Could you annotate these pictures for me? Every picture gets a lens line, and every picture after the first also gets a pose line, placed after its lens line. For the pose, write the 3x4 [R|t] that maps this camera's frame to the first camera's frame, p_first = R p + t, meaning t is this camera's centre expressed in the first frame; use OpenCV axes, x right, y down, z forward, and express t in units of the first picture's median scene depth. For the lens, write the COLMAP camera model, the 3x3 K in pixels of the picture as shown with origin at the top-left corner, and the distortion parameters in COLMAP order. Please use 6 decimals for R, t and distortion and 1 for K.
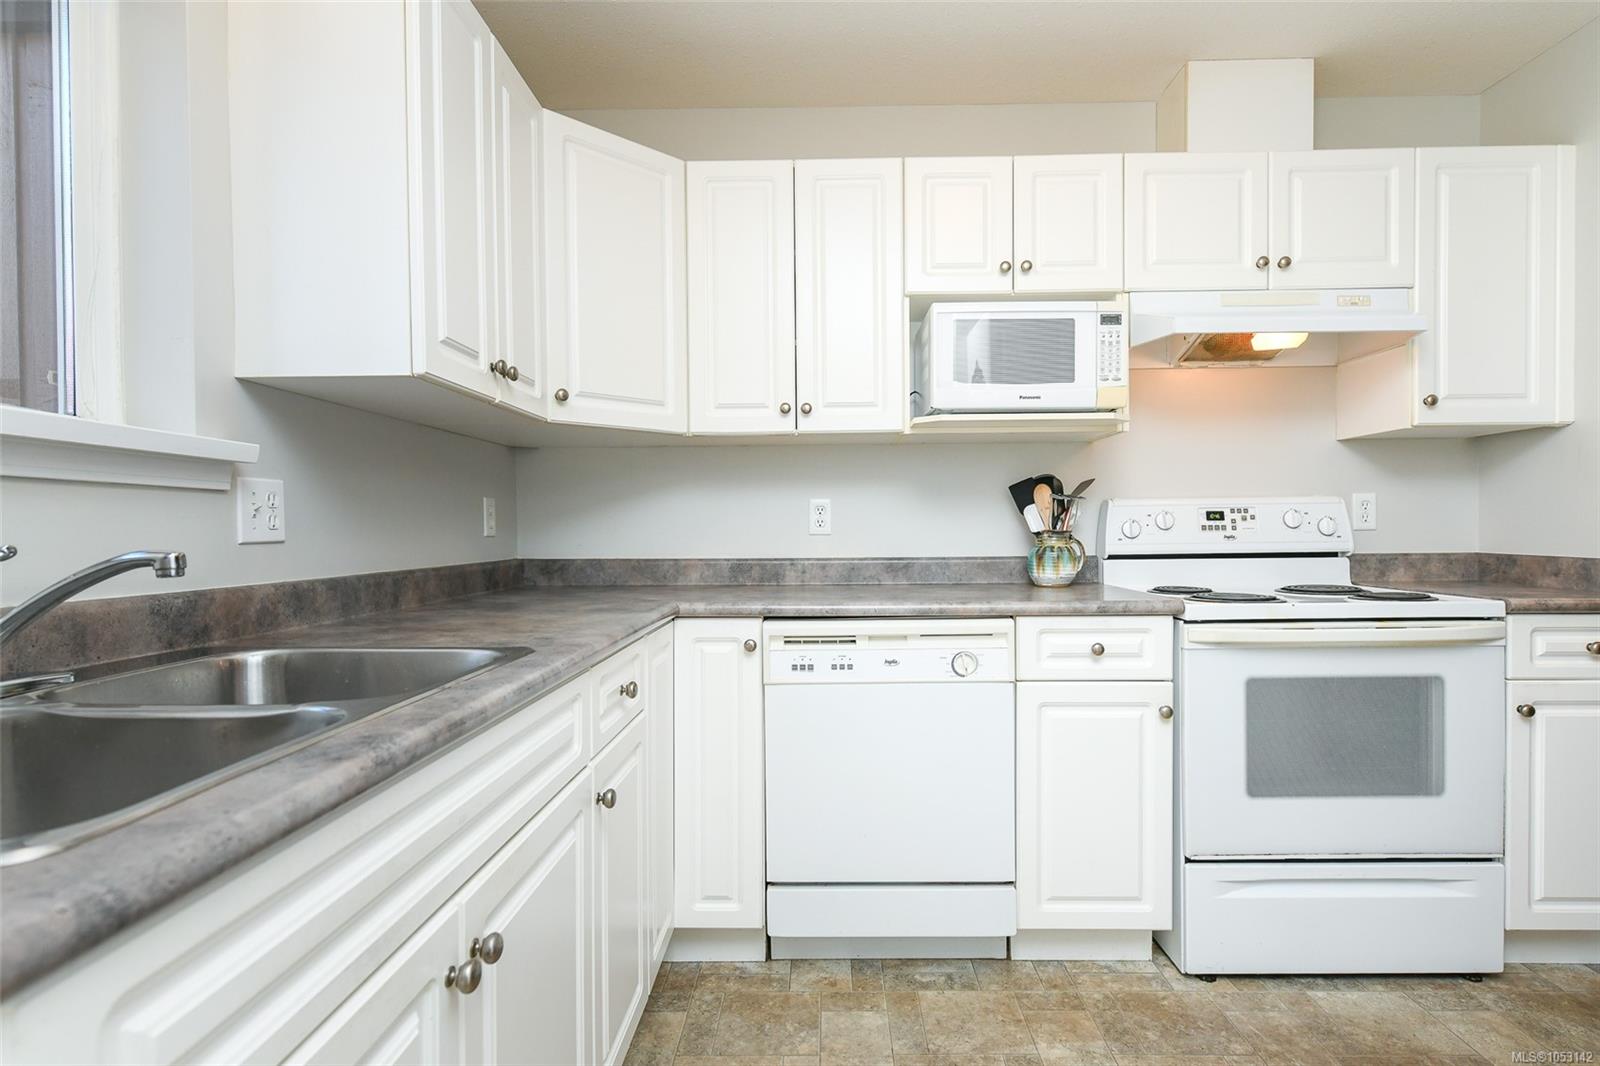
lens RADIAL K [[797.1, 0, 815.5], [0, 797.1, 536.2], [0, 0, 1]] dist [0.003979, -0.001472]
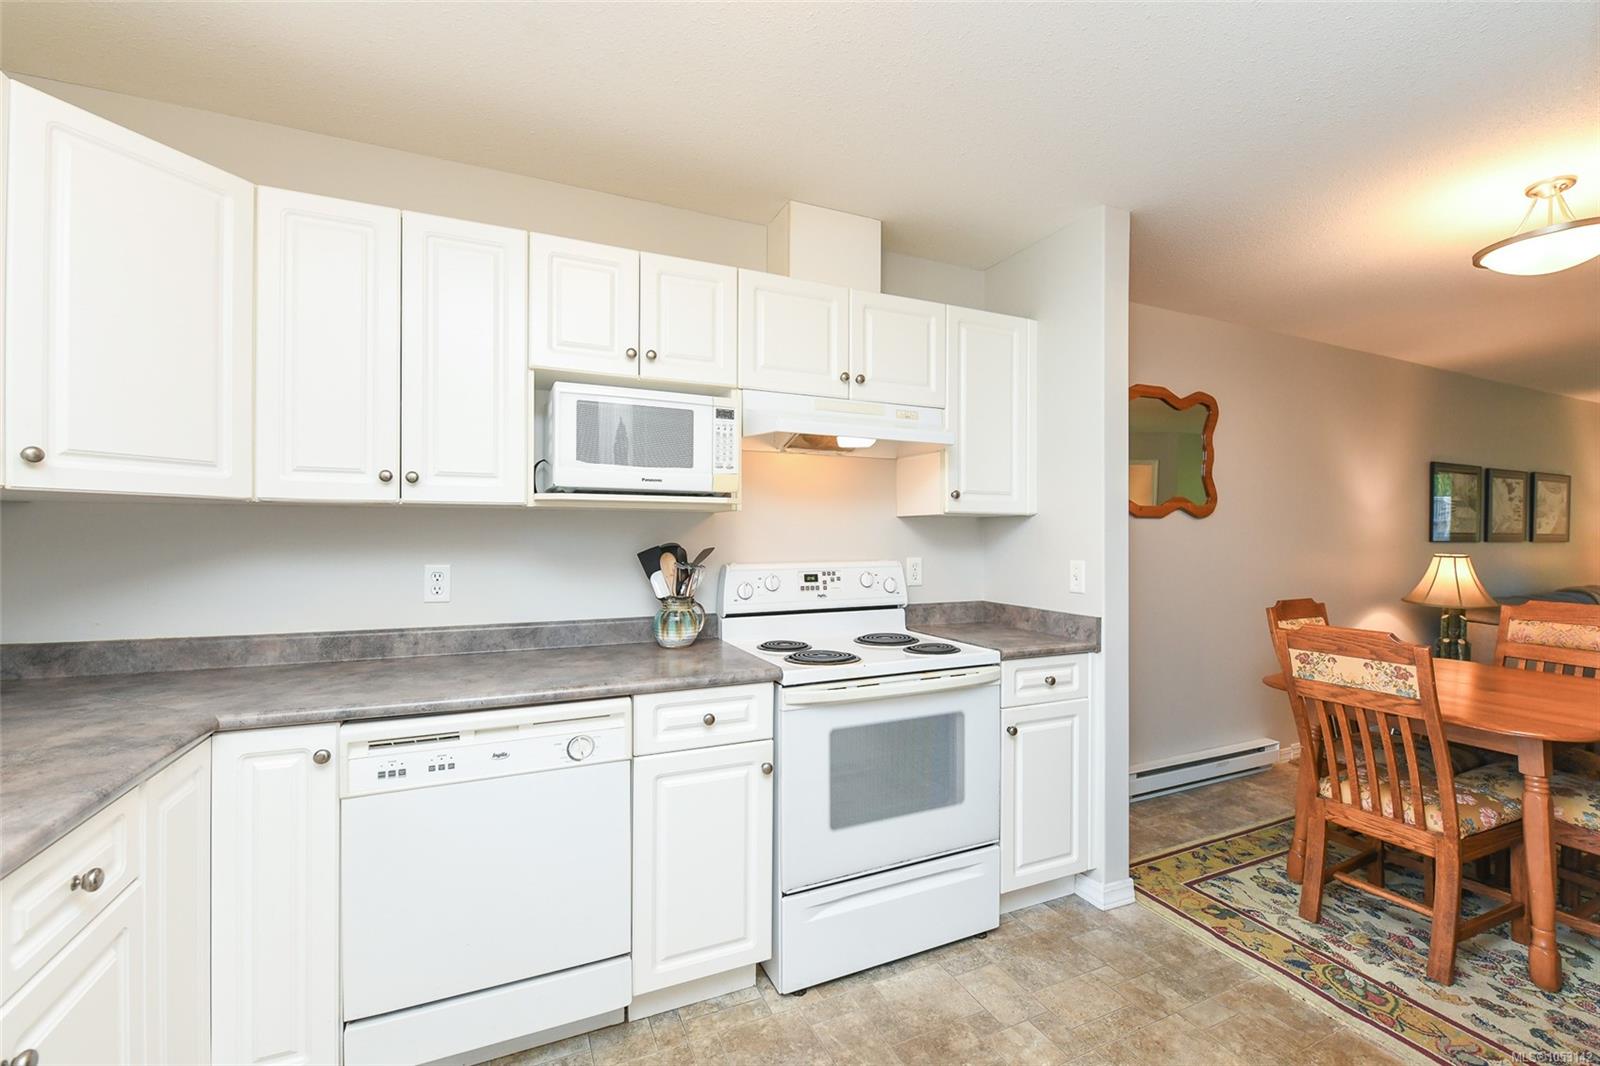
lens RADIAL K [[674.0, 0, 816.2], [0, 674.0, 530.9], [0, 0, 1]] dist [-0.002794, -0.004469]
pose [[0.899021, 0.012321, 0.437732, 0.073312], [-0.003836, 0.999787, -0.020262, -0.088851], [-0.437888, 0.016537, 0.898877, 0.097183]]
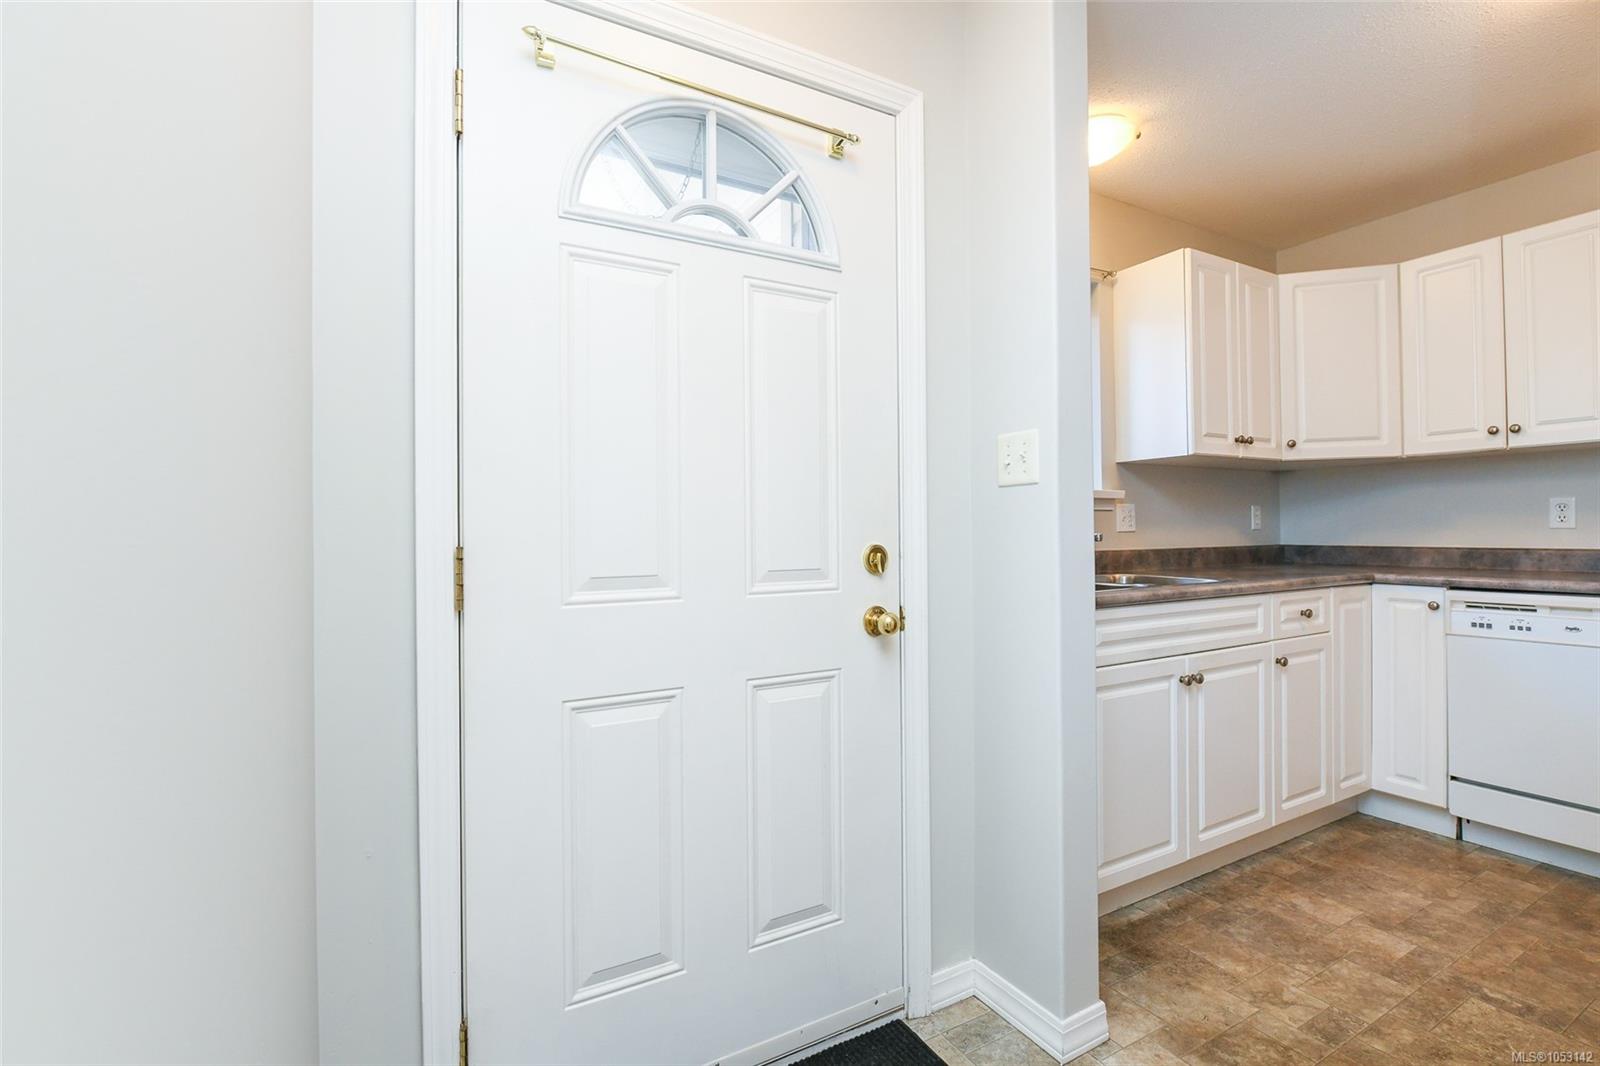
lens RADIAL K [[718.4, 0, 800.0], [0, 718.4, 533.0], [0, 0, 1]] dist [-0.001059, -0.000513]
pose [[0.504618, 0.004559, -0.863331, 0.424112], [-0.002134, 0.999990, 0.004033, 0.003428], [0.863340, -0.000192, 0.504622, -0.587168]]
